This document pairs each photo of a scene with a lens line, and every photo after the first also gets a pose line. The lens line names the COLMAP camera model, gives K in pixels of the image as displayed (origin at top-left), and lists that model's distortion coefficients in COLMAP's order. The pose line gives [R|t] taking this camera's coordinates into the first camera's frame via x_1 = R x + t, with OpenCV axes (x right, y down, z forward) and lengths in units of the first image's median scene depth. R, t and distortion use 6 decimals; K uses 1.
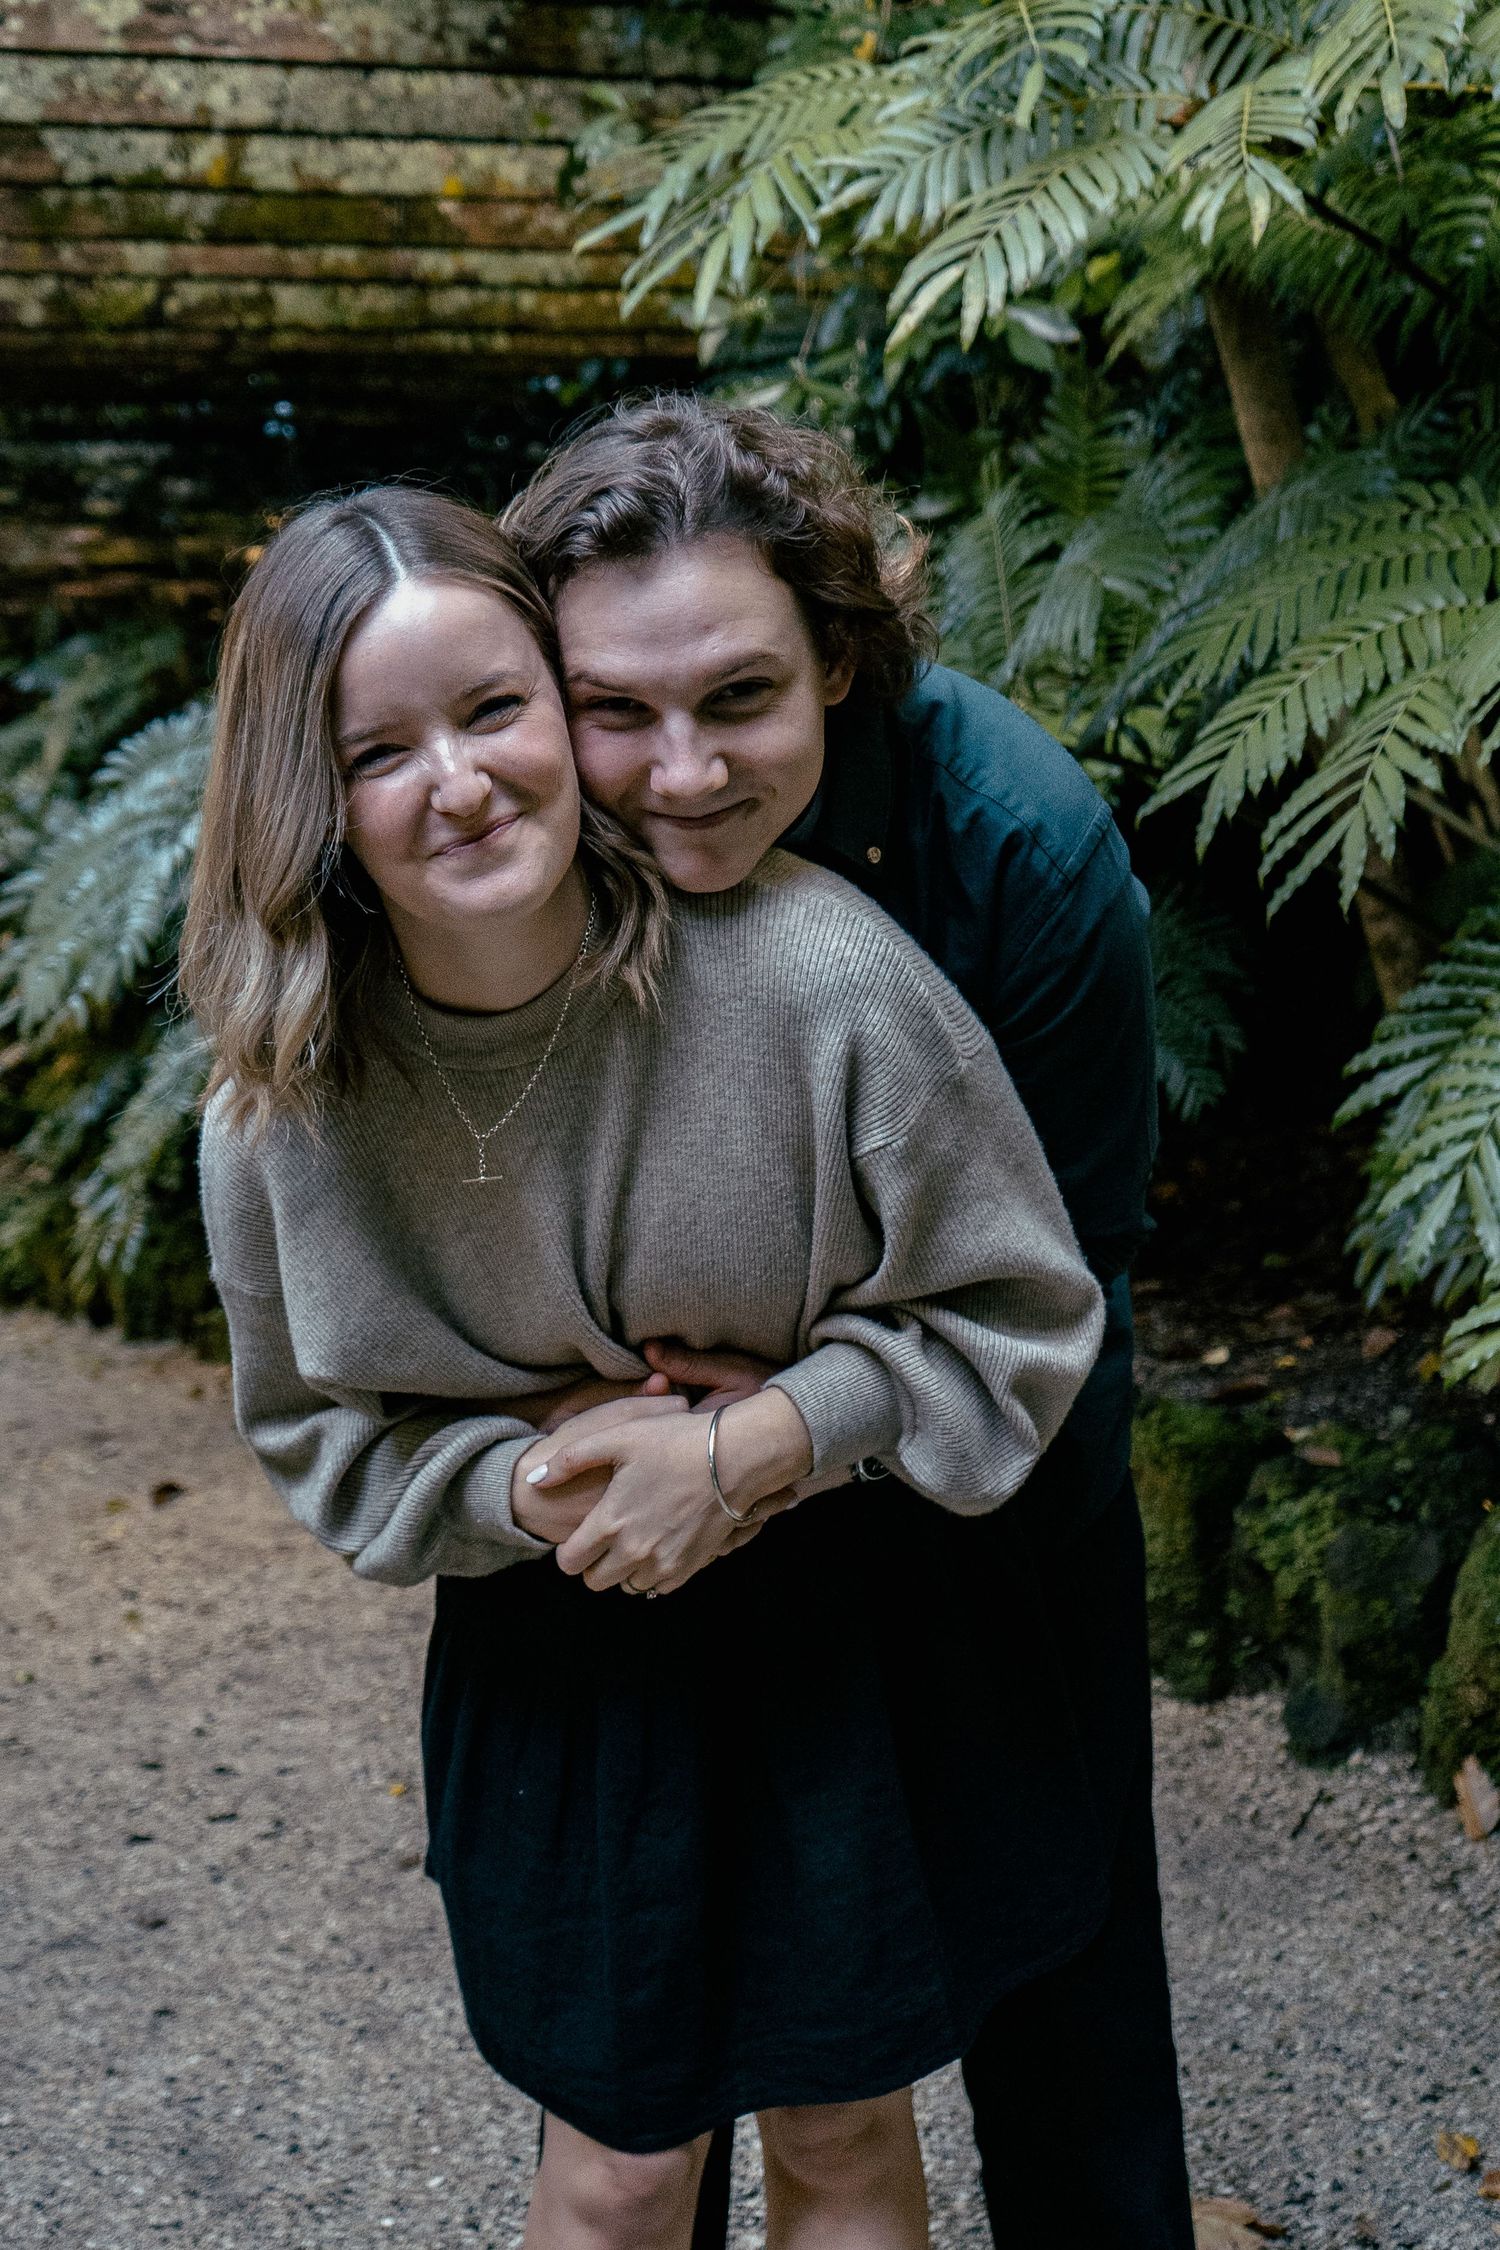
lens RADIAL K [[2852.6, 0, 750.0], [0, 2852.6, 1125.0], [0, 0, 1]] dist [0.005342, 0.000030]
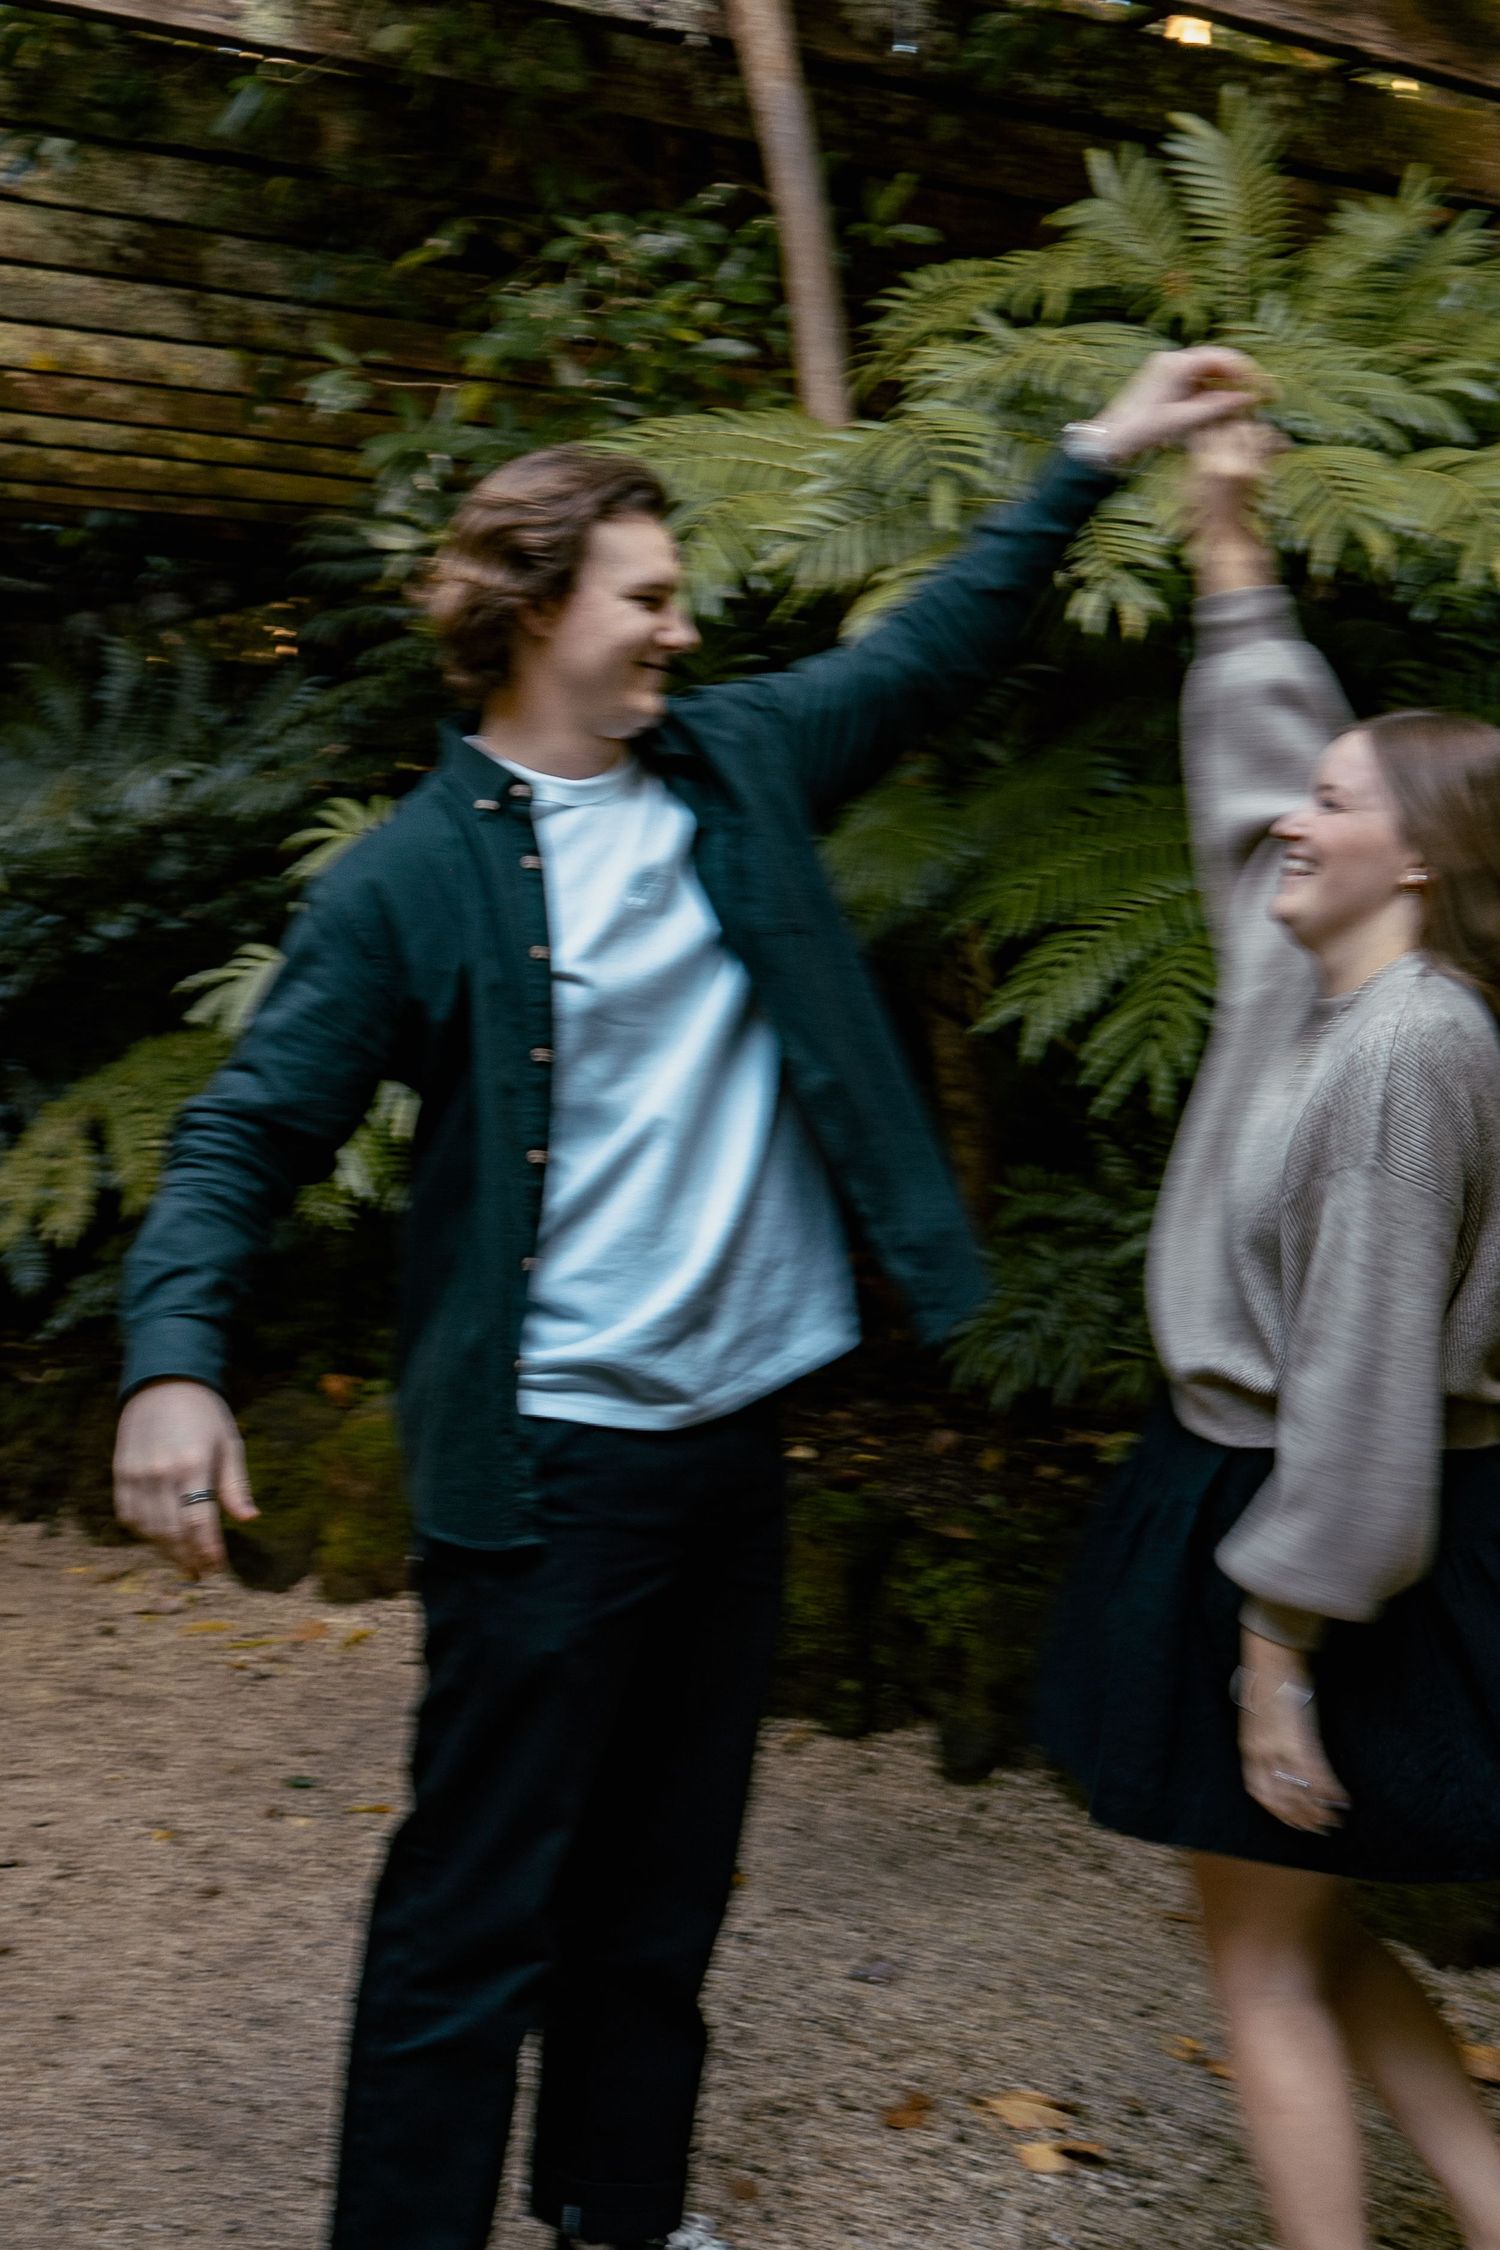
lens RADIAL K [[2852.6, 0, 750.0], [0, 2852.6, 1125.0], [0, 0, 1]] dist [0.005342, 0.000030]
pose [[0.964805, 0.031285, 0.261098, -0.216292], [-0.021213, 0.998921, -0.041305, -0.006819], [-0.262109, 0.034313, 0.964428, -0.172017]]
